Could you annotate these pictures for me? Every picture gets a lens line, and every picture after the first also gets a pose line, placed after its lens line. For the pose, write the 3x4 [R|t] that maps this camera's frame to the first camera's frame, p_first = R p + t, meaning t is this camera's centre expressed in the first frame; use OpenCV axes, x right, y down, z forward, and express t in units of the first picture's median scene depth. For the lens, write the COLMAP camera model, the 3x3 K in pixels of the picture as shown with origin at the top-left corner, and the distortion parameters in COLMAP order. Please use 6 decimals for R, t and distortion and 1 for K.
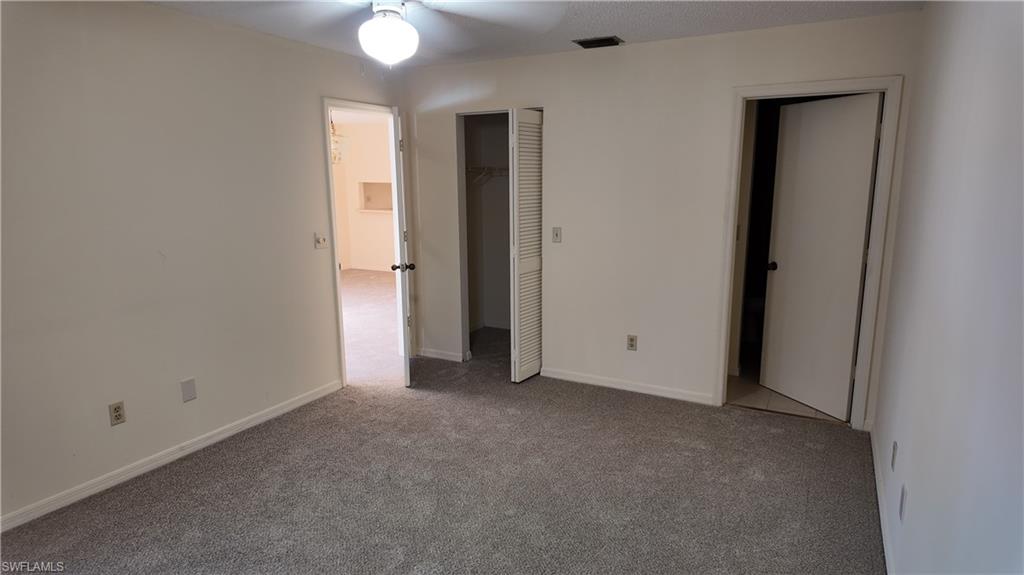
lens RADIAL K [[596.9, 0, 515.0], [0, 596.9, 291.9], [0, 0, 1]] dist [0.039060, -0.022000]
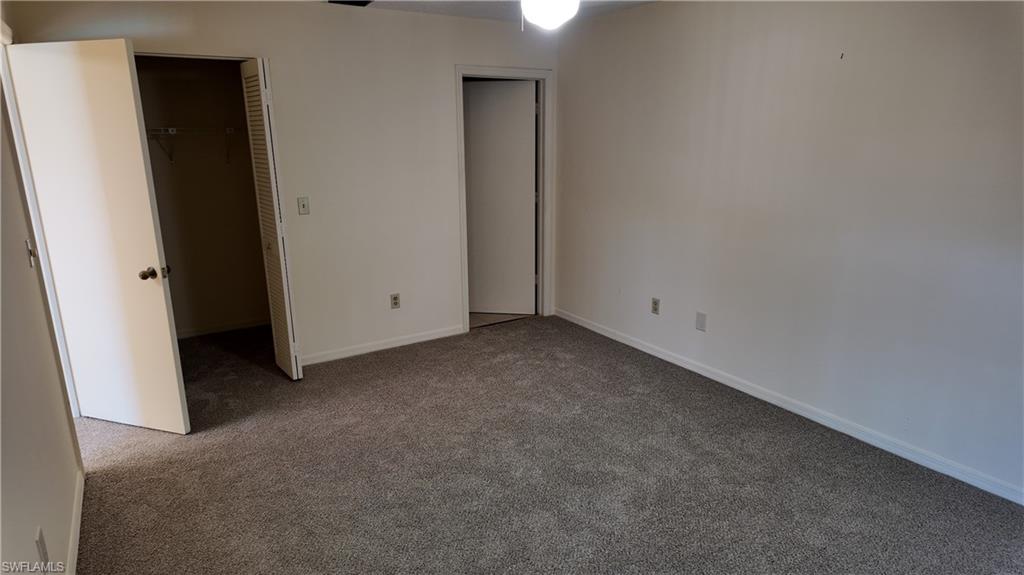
lens RADIAL K [[596.9, 0, 513.3], [0, 596.9, 291.9], [0, 0, 1]] dist [0.039060, -0.022000]
pose [[0.475196, -0.218171, 0.852403, -0.294751], [0.172915, 0.973036, 0.152650, -0.026875], [-0.862722, 0.074854, 0.500108, 0.146923]]
